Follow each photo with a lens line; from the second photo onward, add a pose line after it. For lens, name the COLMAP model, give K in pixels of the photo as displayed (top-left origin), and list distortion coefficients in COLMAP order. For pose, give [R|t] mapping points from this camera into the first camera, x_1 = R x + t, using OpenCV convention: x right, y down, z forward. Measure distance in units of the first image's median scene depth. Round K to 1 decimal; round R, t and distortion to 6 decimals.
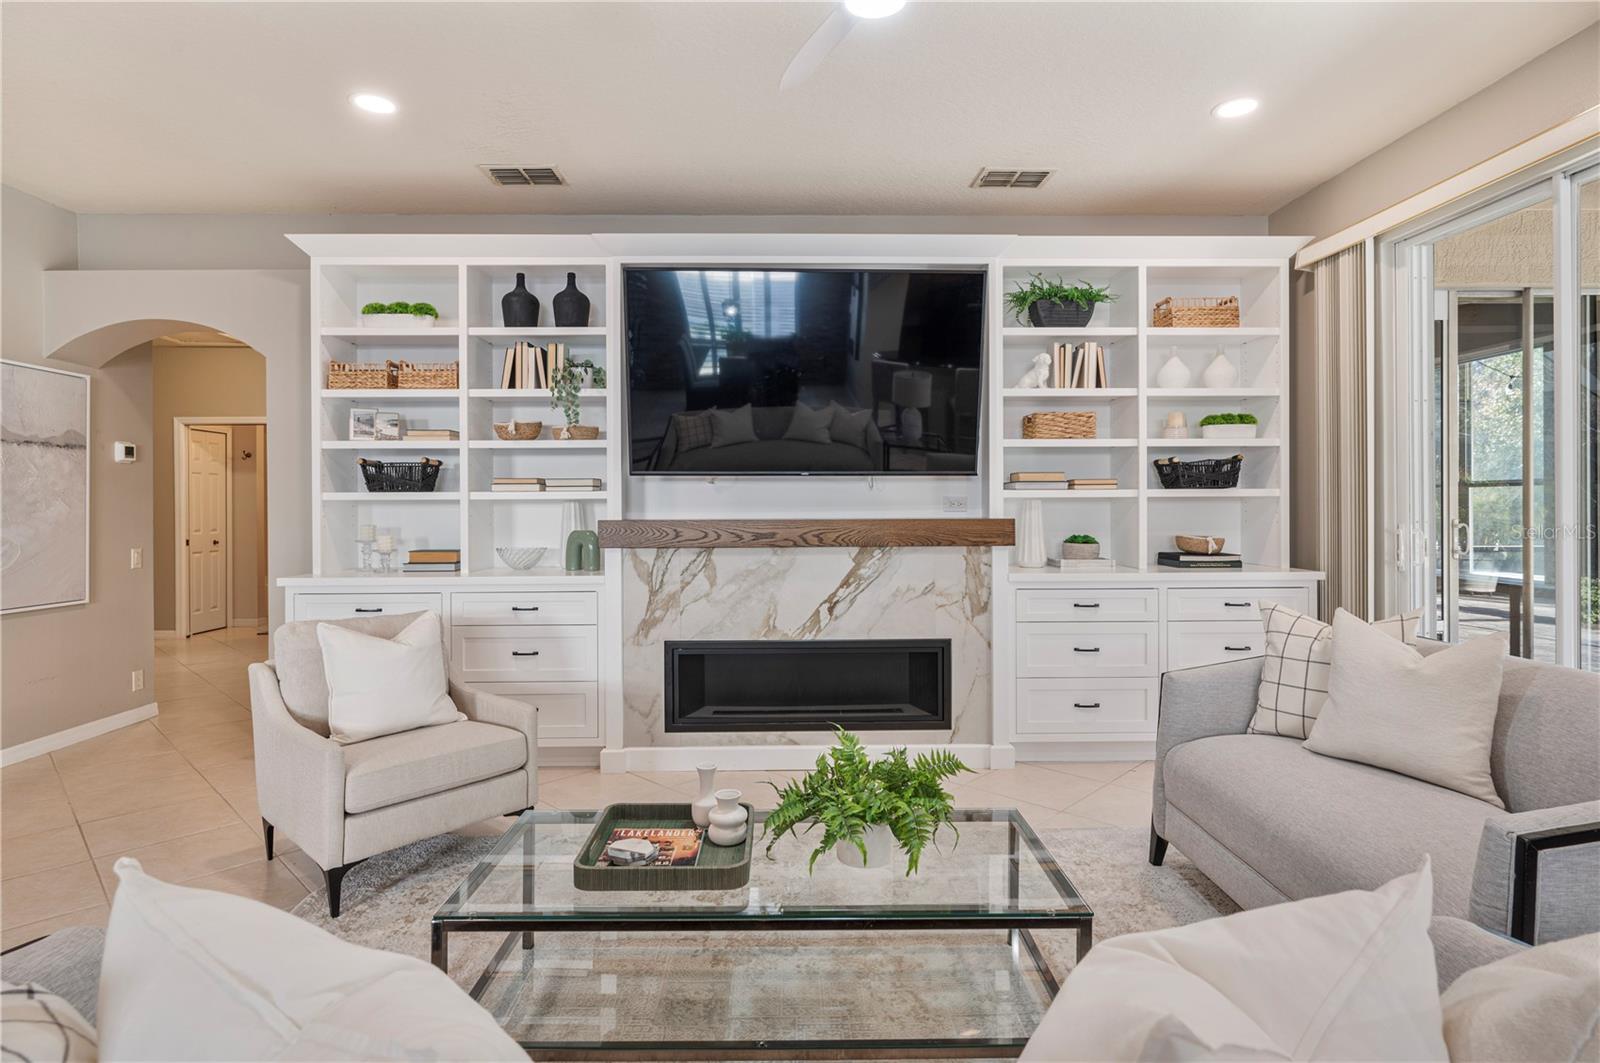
lens RADIAL K [[808.5, 0, 798.0], [0, 808.5, 508.3], [0, 0, 1]] dist [0.000583, -0.000065]
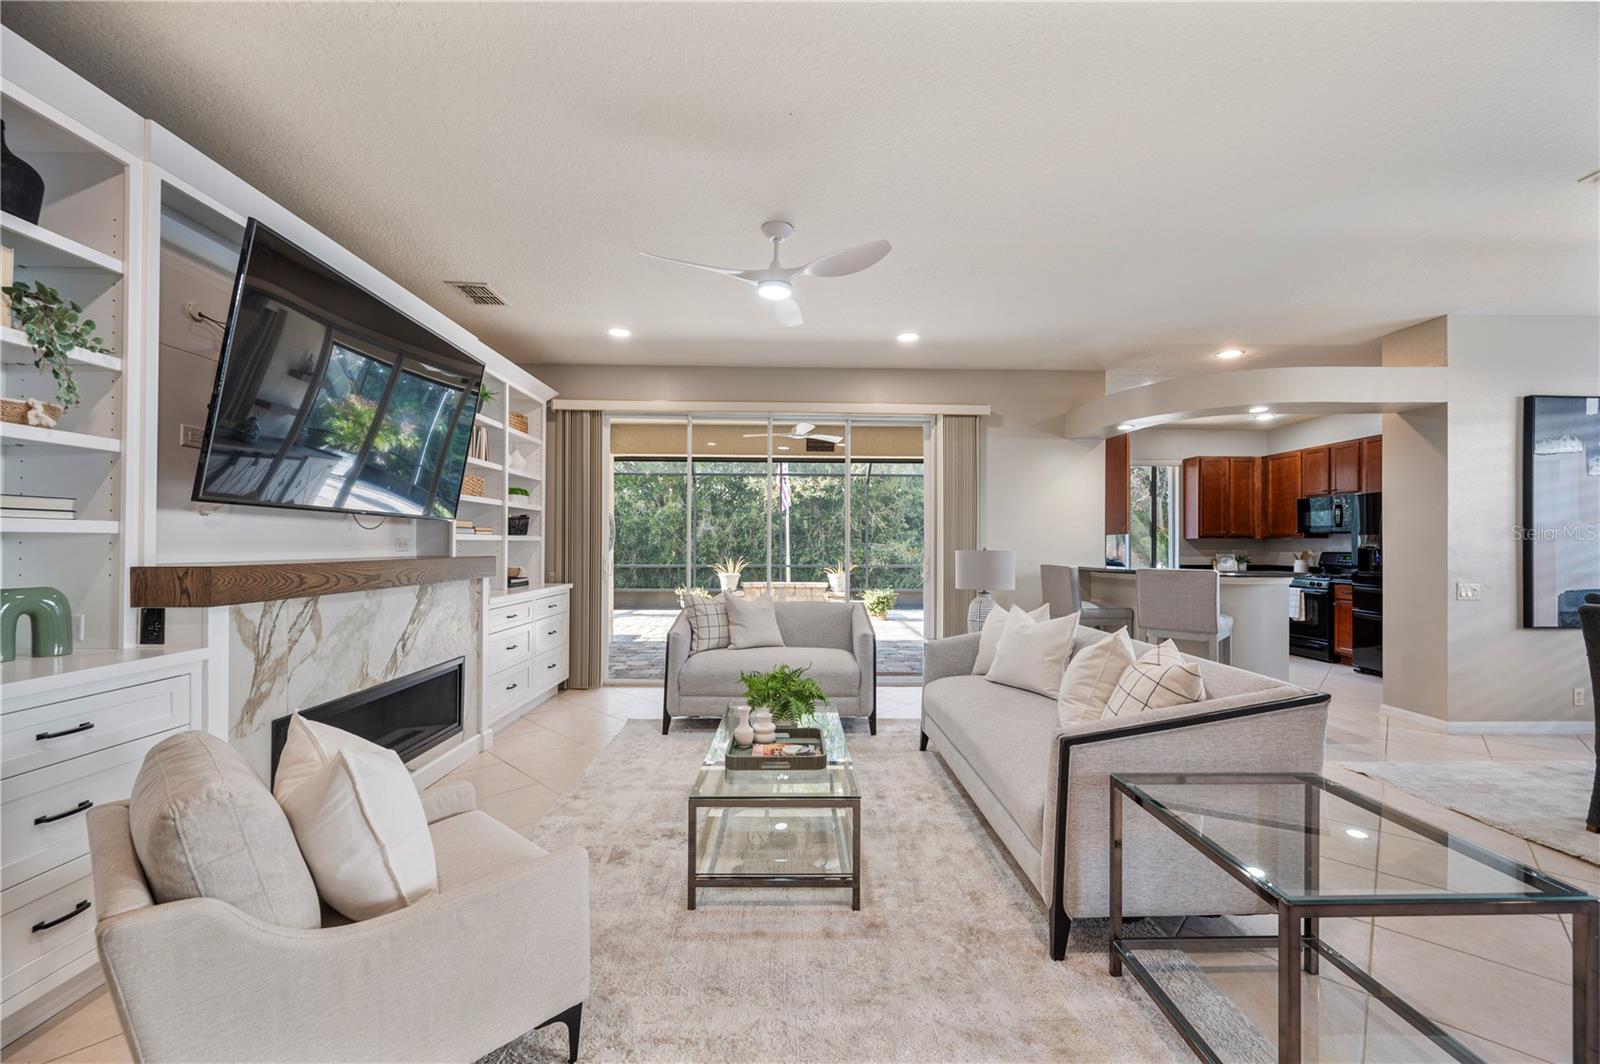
lens RADIAL K [[630.6, 0, 802.5], [0, 630.6, 541.6], [0, 0, 1]] dist [-0.001350, -0.000177]
pose [[-0.000073, 0.009647, 0.999953, -0.724974], [0.000701, 0.999953, -0.009647, -0.000414], [-1.000000, 0.000701, -0.000080, 0.469010]]
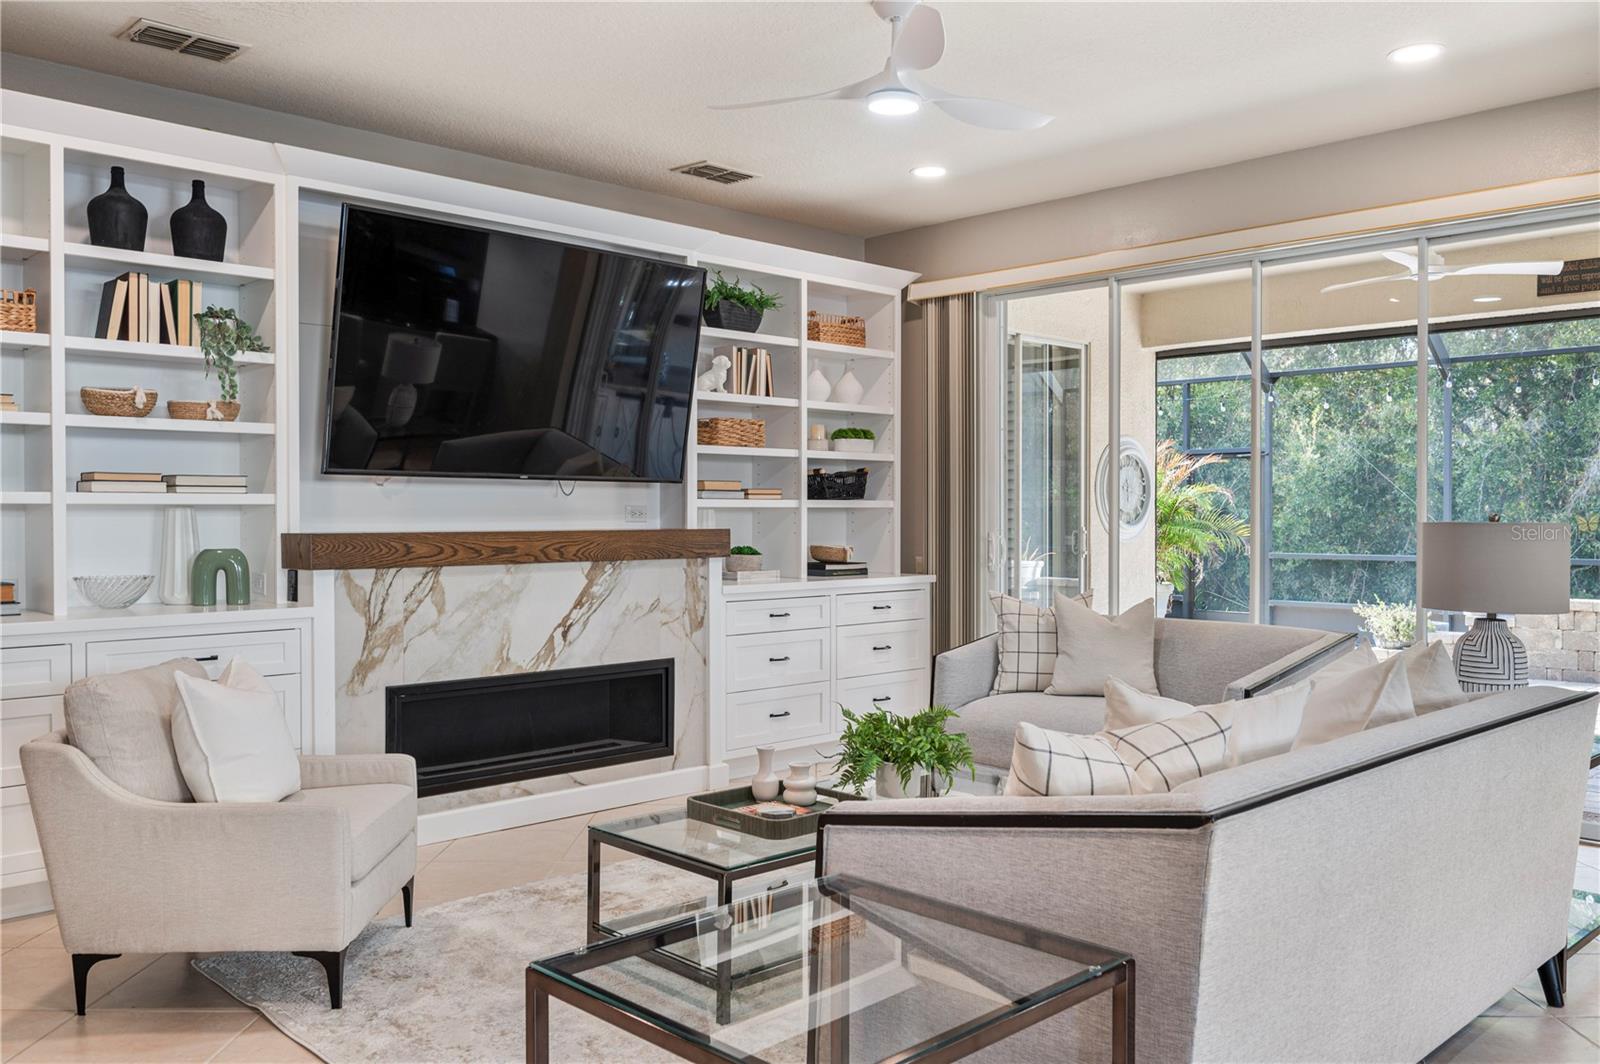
lens RADIAL K [[1270.9, 0, 800.0], [0, 1270.9, 532.0], [0, 0, 1]] dist [0.003763, -0.000005]
pose [[0.732180, -0.005838, 0.681086, -0.671379], [0.000478, 0.999967, 0.008057, 0.004046], [-0.681111, -0.005573, 0.732159, -0.165719]]
